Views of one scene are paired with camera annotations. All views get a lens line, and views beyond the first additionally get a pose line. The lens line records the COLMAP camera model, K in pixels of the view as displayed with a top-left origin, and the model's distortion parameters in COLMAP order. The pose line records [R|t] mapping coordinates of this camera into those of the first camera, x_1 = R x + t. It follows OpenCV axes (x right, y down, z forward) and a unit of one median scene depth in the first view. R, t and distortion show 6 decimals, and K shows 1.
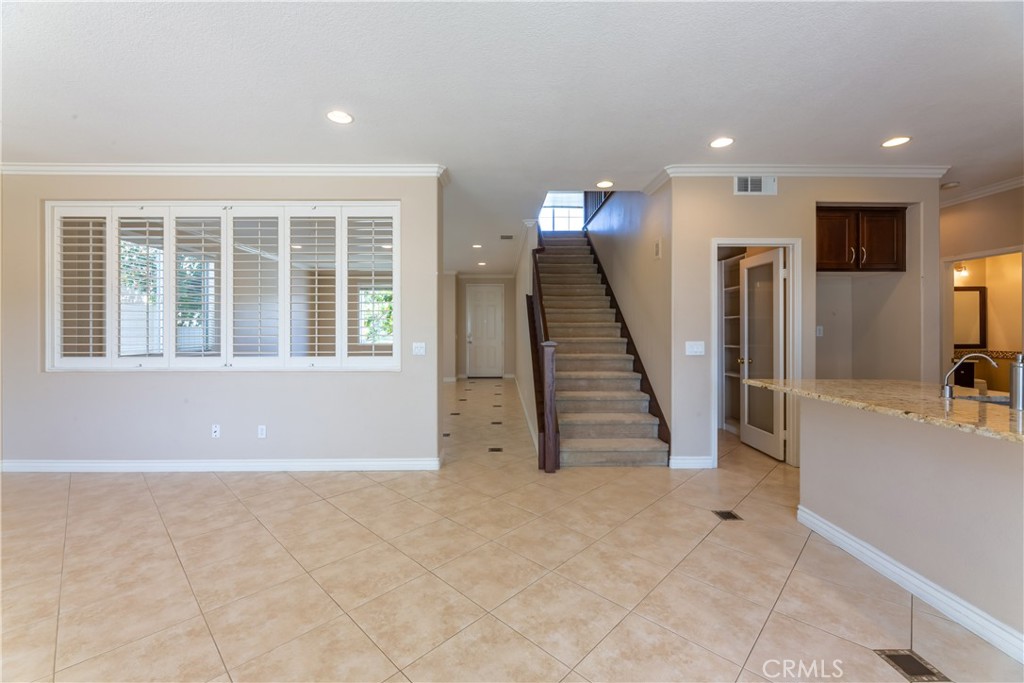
lens RADIAL K [[410.5, 0, 513.4], [0, 410.5, 330.7], [0, 0, 1]] dist [-0.002878, -0.000252]
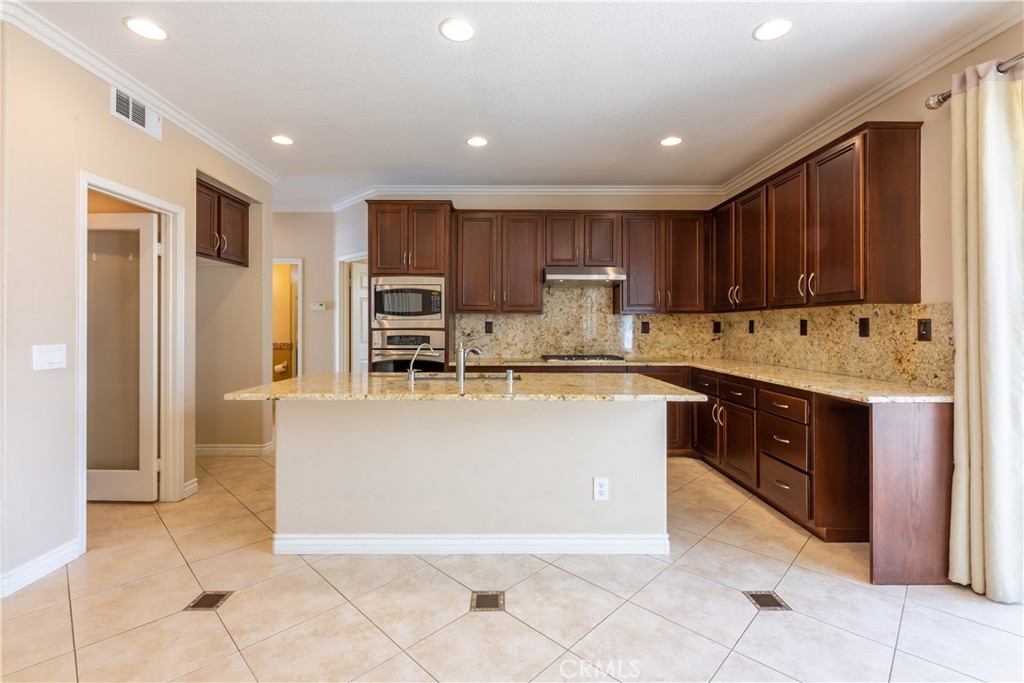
lens RADIAL K [[460.5, 0, 482.1], [0, 460.5, 326.6], [0, 0, 1]] dist [0.004502, 0.000294]
pose [[0.042263, -0.002872, 0.999102, -0.186479], [0.000544, 0.999996, 0.002852, -0.000718], [-0.999106, 0.000423, 0.042265, 0.451189]]
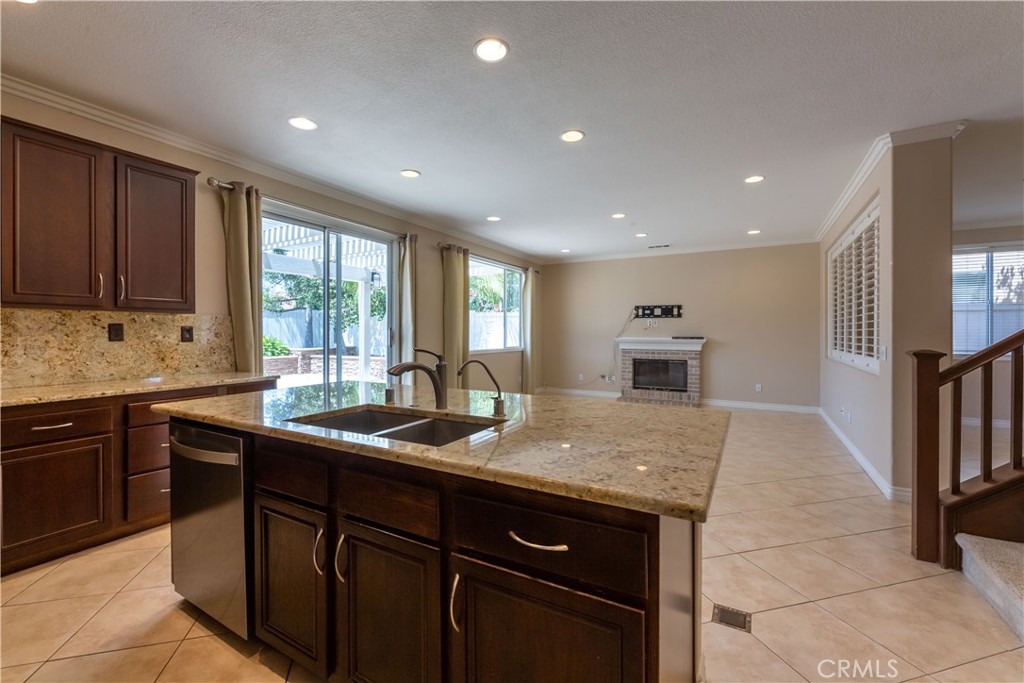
lens RADIAL K [[428.6, 0, 505.9], [0, 428.6, 334.2], [0, 0, 1]] dist [-0.002712, -0.000310]
pose [[-0.511489, 0.001951, -0.859287, 1.120166], [-0.005409, 0.999970, 0.005490, -0.001729], [0.859273, 0.007456, -0.511464, 0.892721]]
